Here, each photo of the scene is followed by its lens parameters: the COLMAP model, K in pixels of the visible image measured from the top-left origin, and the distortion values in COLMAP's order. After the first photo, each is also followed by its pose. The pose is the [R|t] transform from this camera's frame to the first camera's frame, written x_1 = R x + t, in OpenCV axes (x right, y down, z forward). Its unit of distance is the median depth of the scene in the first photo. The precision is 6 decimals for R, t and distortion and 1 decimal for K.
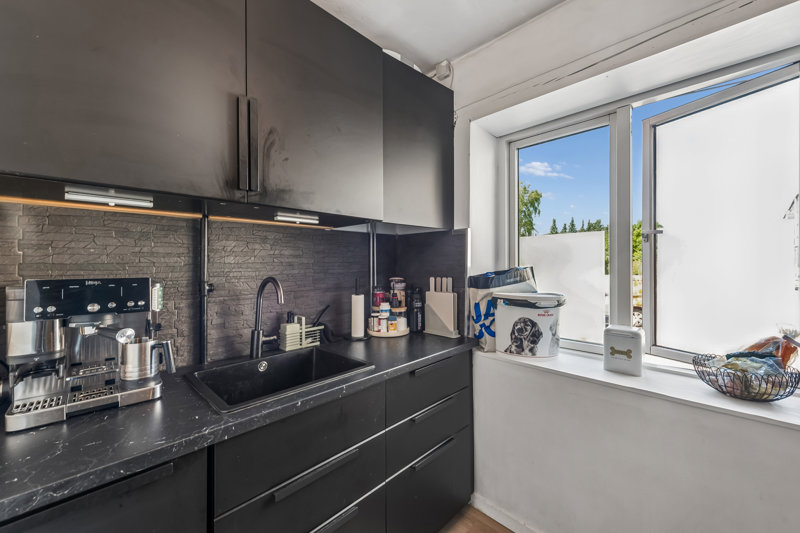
lens RADIAL K [[317.3, 0, 400.0], [0, 317.3, 266.5], [0, 0, 1]] dist [0.000172, -0.000021]
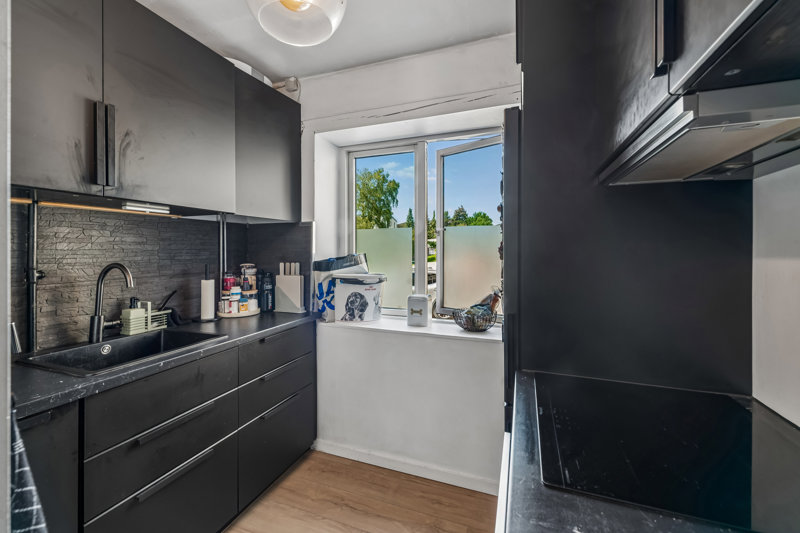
lens RADIAL K [[334.2, 0, 398.7], [0, 334.2, 252.3], [0, 0, 1]] dist [0.002768, -0.000201]
pose [[0.913617, 0.000534, 0.406574, -0.004026], [0.001873, 0.999983, -0.005522, 0.004608], [-0.406571, 0.005806, 0.913601, -0.321616]]
